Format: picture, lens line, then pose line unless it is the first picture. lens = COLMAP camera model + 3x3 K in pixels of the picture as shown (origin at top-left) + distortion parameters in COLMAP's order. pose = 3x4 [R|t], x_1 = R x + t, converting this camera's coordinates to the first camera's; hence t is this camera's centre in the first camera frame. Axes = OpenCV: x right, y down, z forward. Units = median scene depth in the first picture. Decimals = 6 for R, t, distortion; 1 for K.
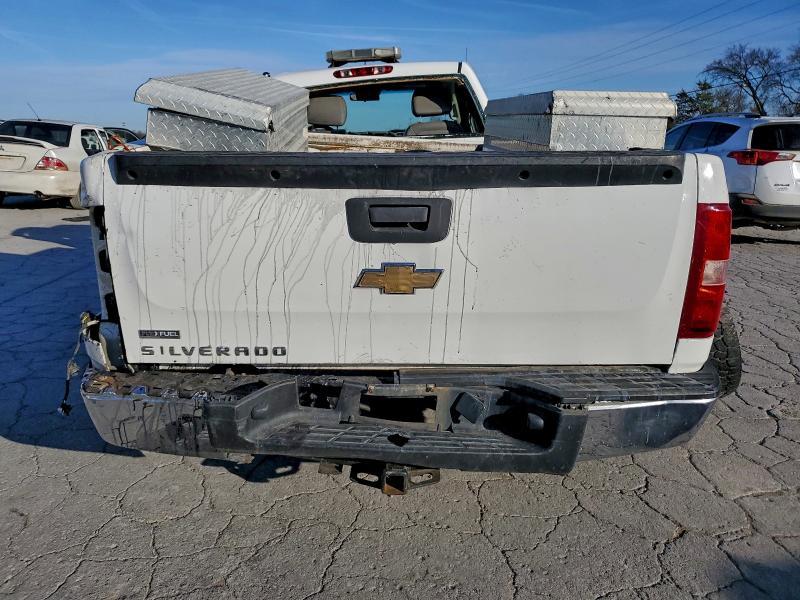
lens RADIAL K [[621.9, 0, 404.5], [0, 621.9, 285.6], [0, 0, 1]] dist [0.000292, 0.000298]
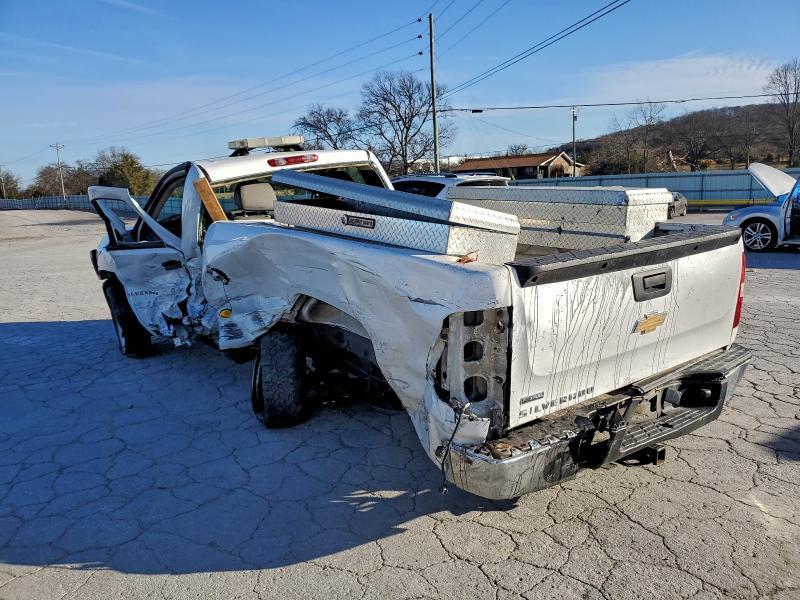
lens RADIAL K [[621.9, 0, 407.6], [0, 621.9, 310.1], [0, 0, 1]] dist [0.000292, 0.000298]
pose [[0.798548, -0.162243, 0.579653, -1.295854], [0.184272, 0.982647, 0.021181, -0.173038], [-0.573031, 0.089900, 0.814588, 0.081933]]
